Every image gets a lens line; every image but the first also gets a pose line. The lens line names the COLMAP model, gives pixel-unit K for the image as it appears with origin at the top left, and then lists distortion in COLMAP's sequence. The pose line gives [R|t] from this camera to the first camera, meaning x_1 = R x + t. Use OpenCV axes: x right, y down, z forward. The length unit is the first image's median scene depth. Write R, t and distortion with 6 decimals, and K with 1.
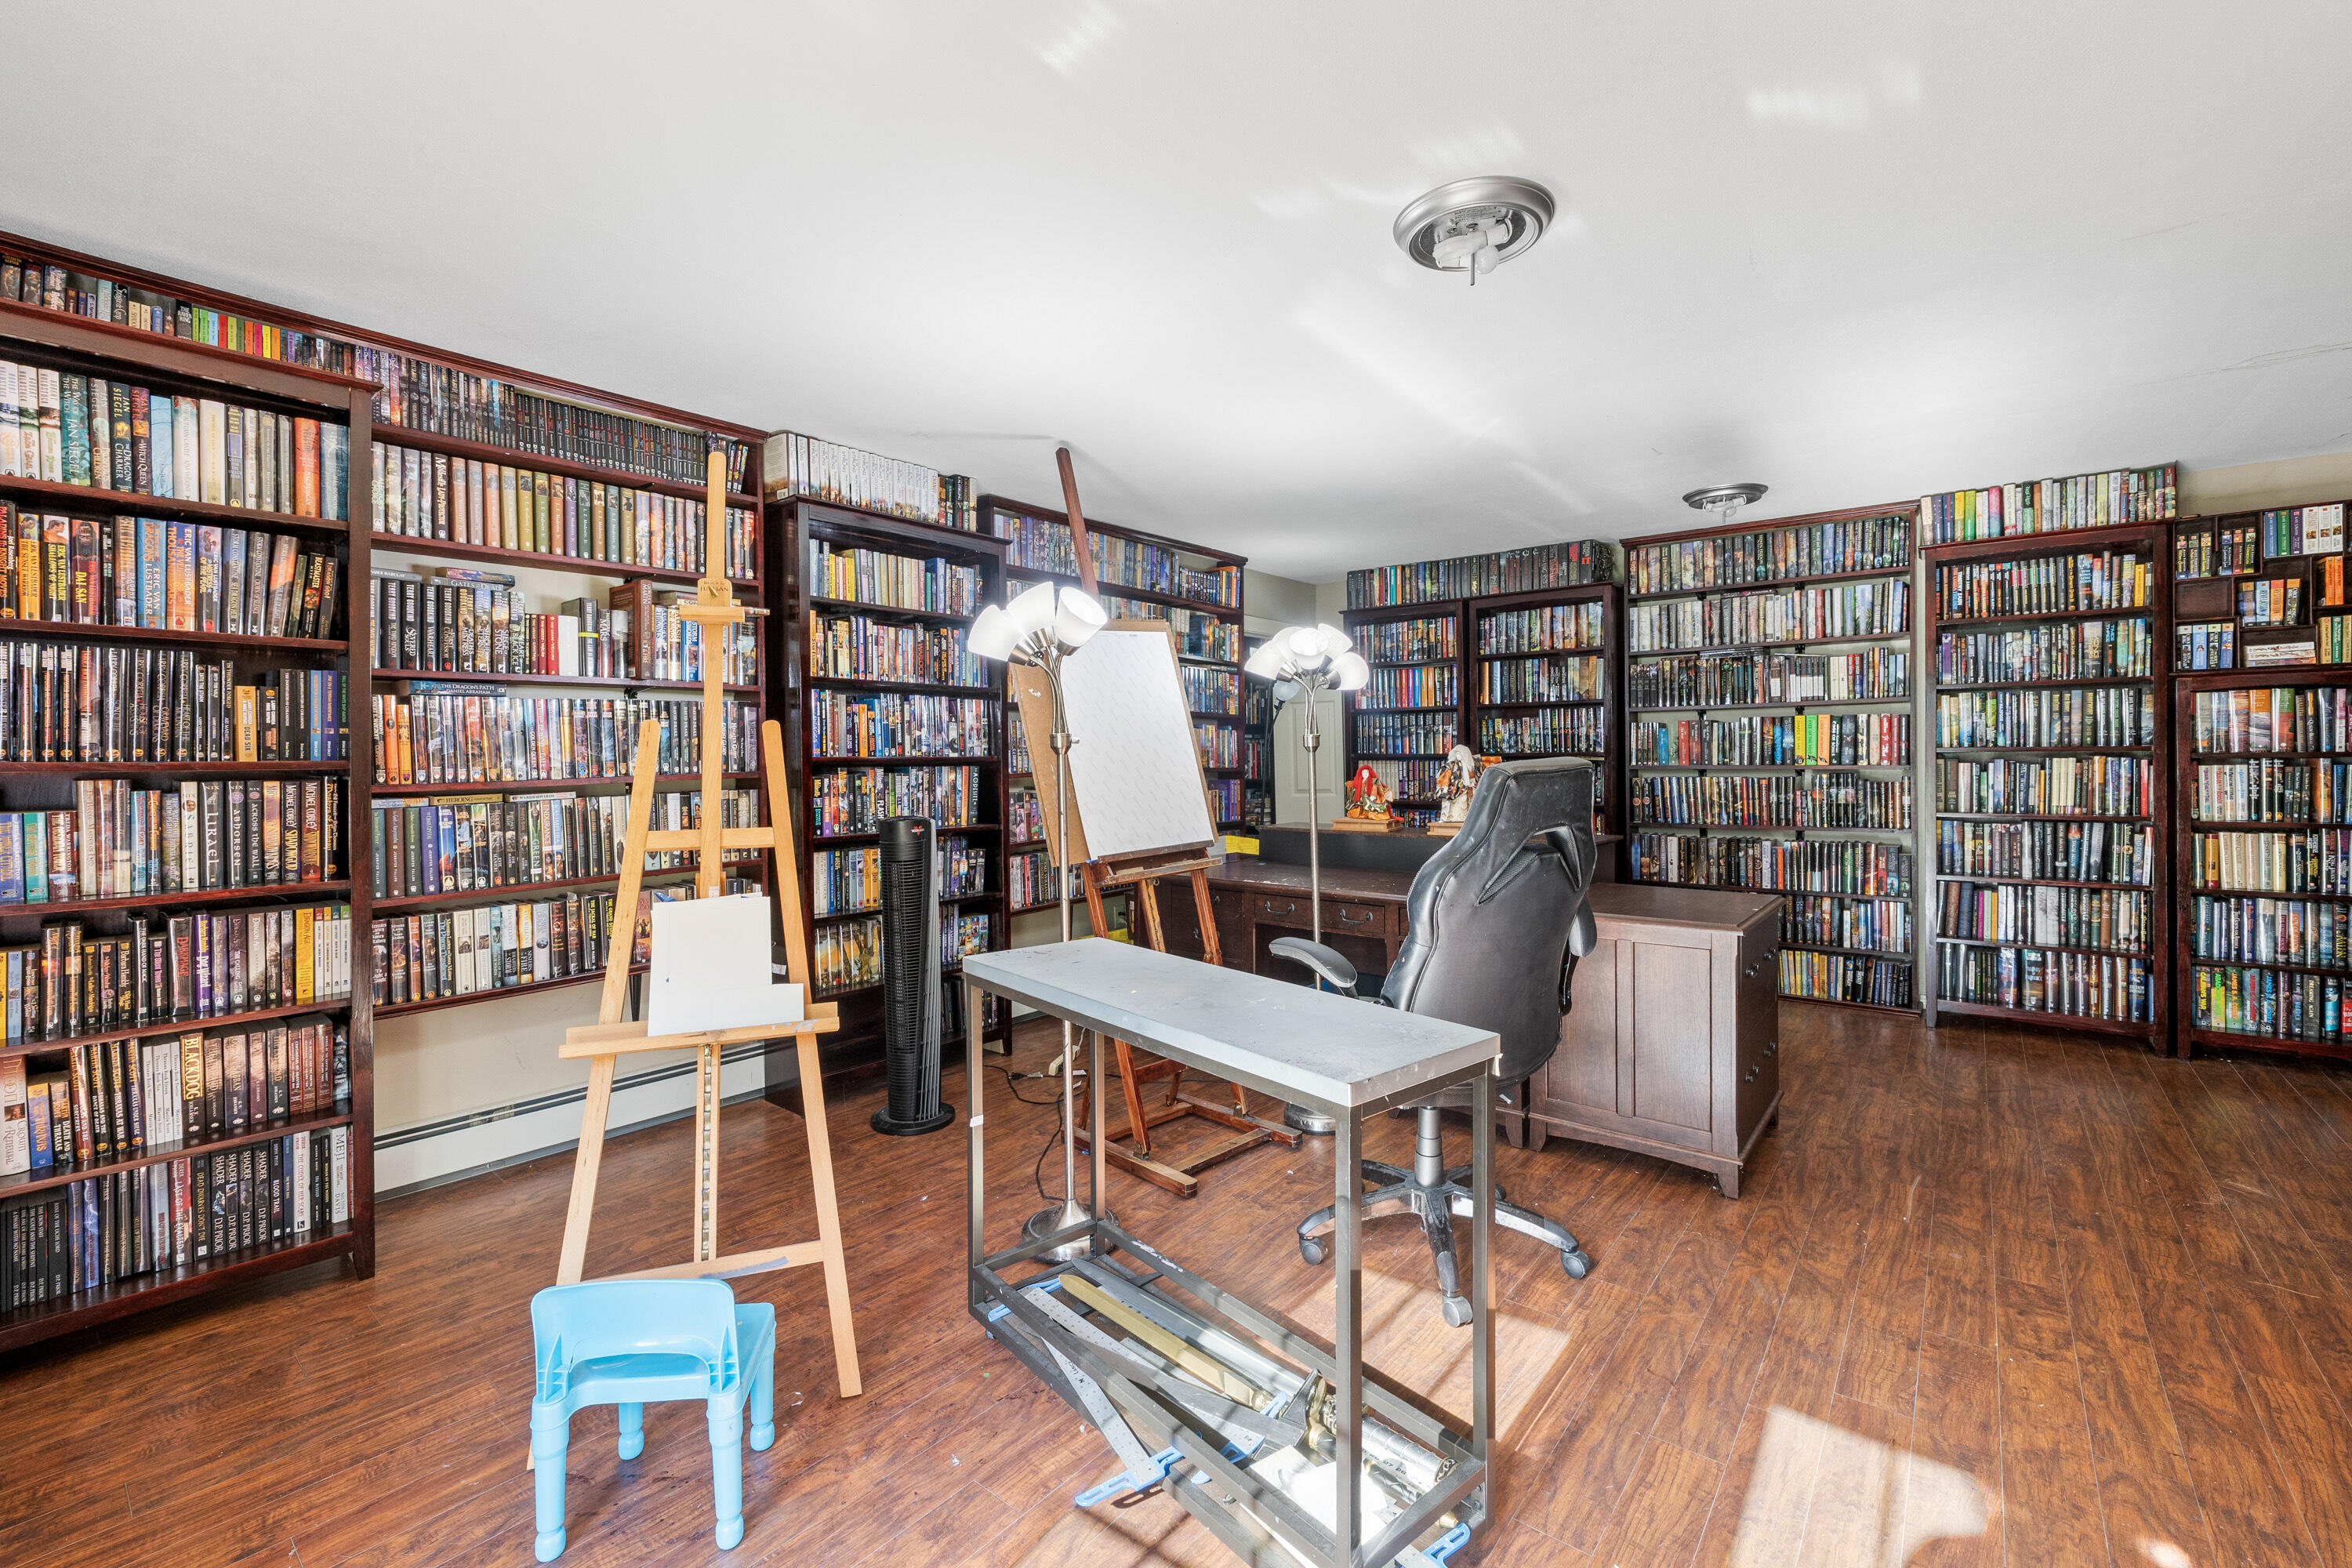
lens RADIAL K [[984.9, 0, 1178.1], [0, 984.9, 776.0], [0, 0, 1]] dist [-0.008252, 0.000185]
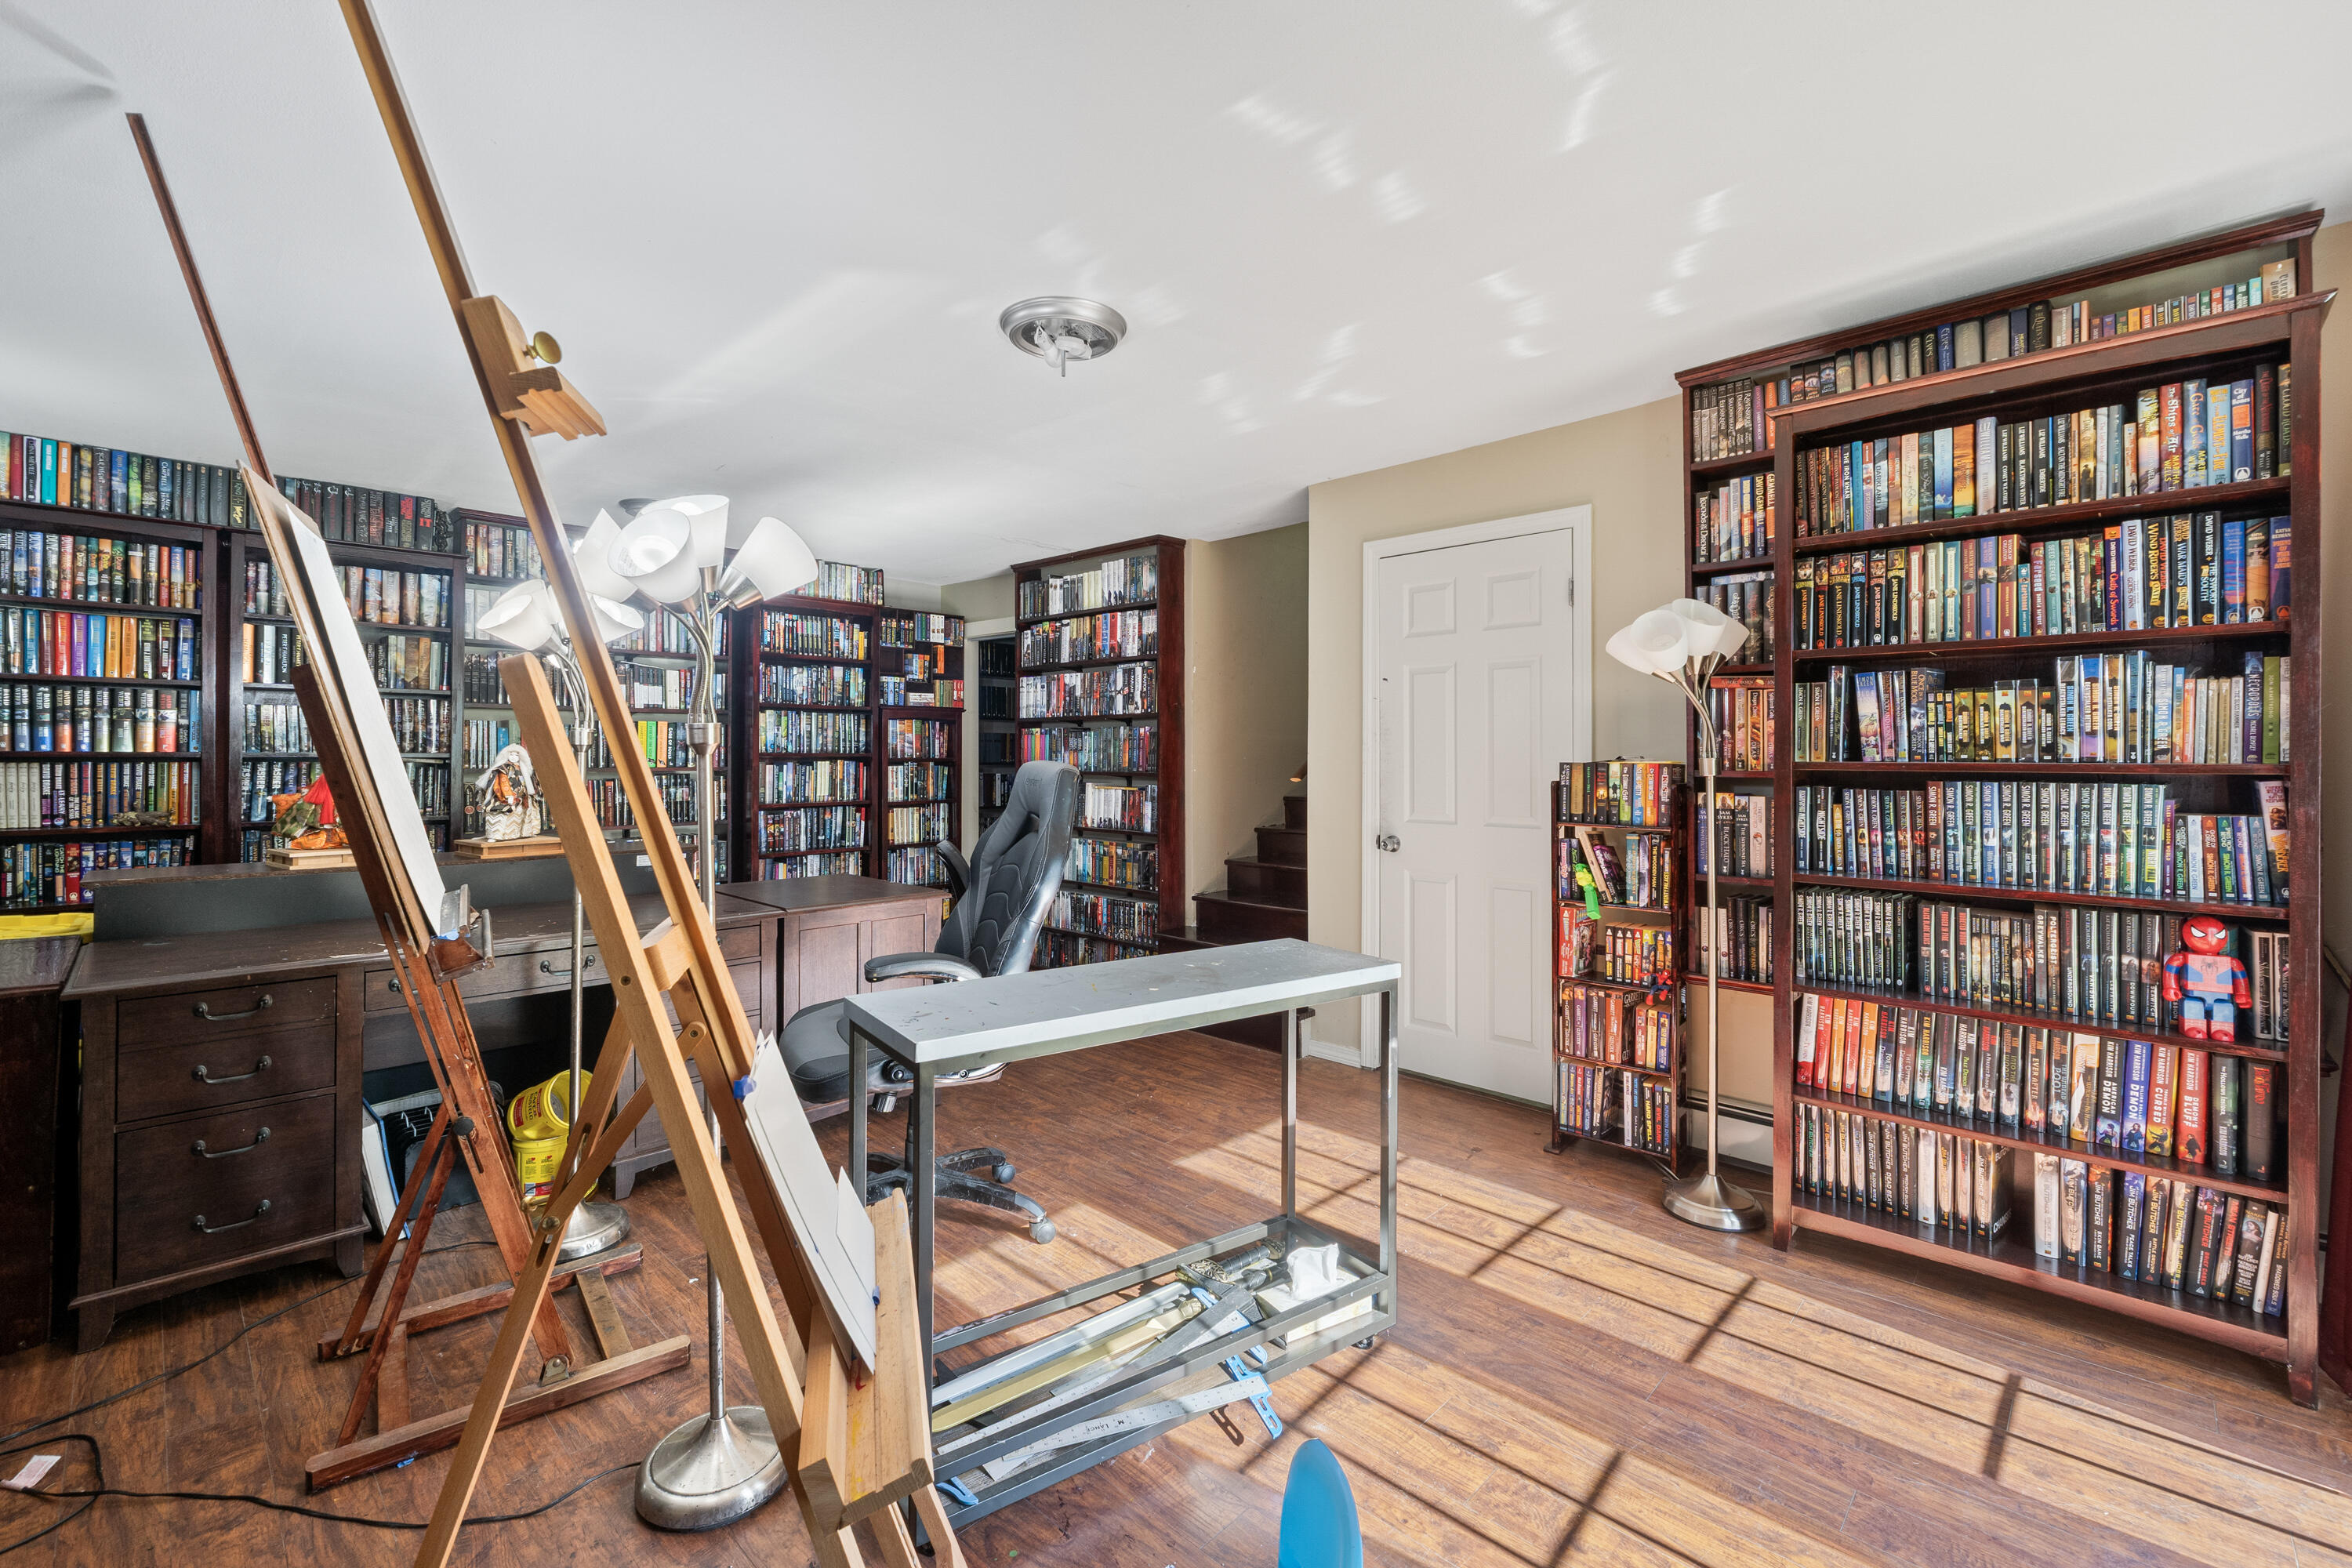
lens RADIAL K [[984.9, 0, 1179.6], [0, 984.9, 762.9], [0, 0, 1]] dist [-0.008252, 0.000185]
pose [[0.088271, 0.001512, 0.996095, -0.471940], [0.015152, 0.999881, -0.002861, -0.004551], [-0.995981, 0.015345, 0.088237, 0.389591]]
